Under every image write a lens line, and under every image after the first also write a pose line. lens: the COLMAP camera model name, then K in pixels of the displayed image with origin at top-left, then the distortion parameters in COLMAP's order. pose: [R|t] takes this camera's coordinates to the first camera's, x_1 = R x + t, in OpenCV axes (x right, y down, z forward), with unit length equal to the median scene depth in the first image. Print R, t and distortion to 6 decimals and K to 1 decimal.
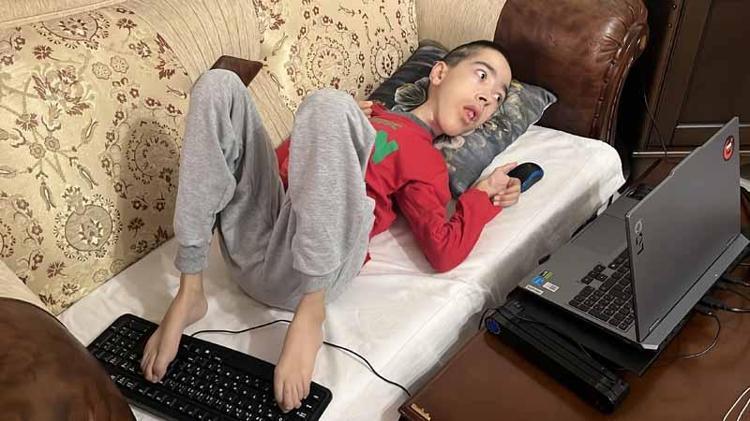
lens RADIAL K [[666.9, 0, 375.0], [0, 666.9, 210.5], [0, 0, 1]] dist [0.032010, 0.009384]
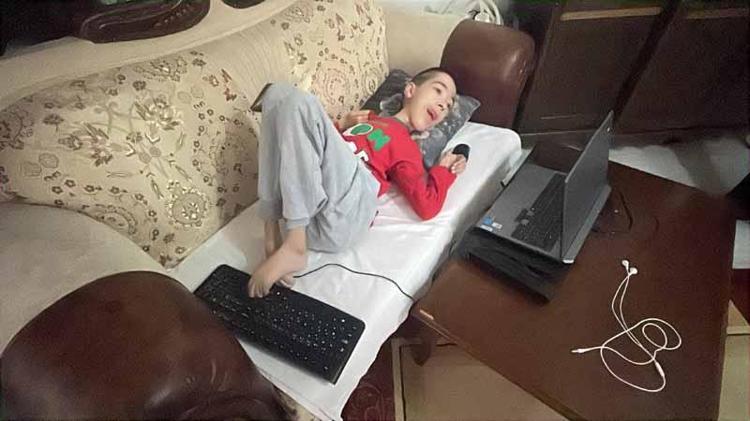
lens RADIAL K [[352.4, 0, 375.0], [0, 352.4, 210.5], [0, 0, 1]] dist [-0.001726, -0.000317]
pose [[0.993667, -0.070551, 0.087456, -0.085201], [0.060095, 0.991323, 0.116910, -0.032335], [-0.094946, -0.110914, 0.989284, 0.189394]]
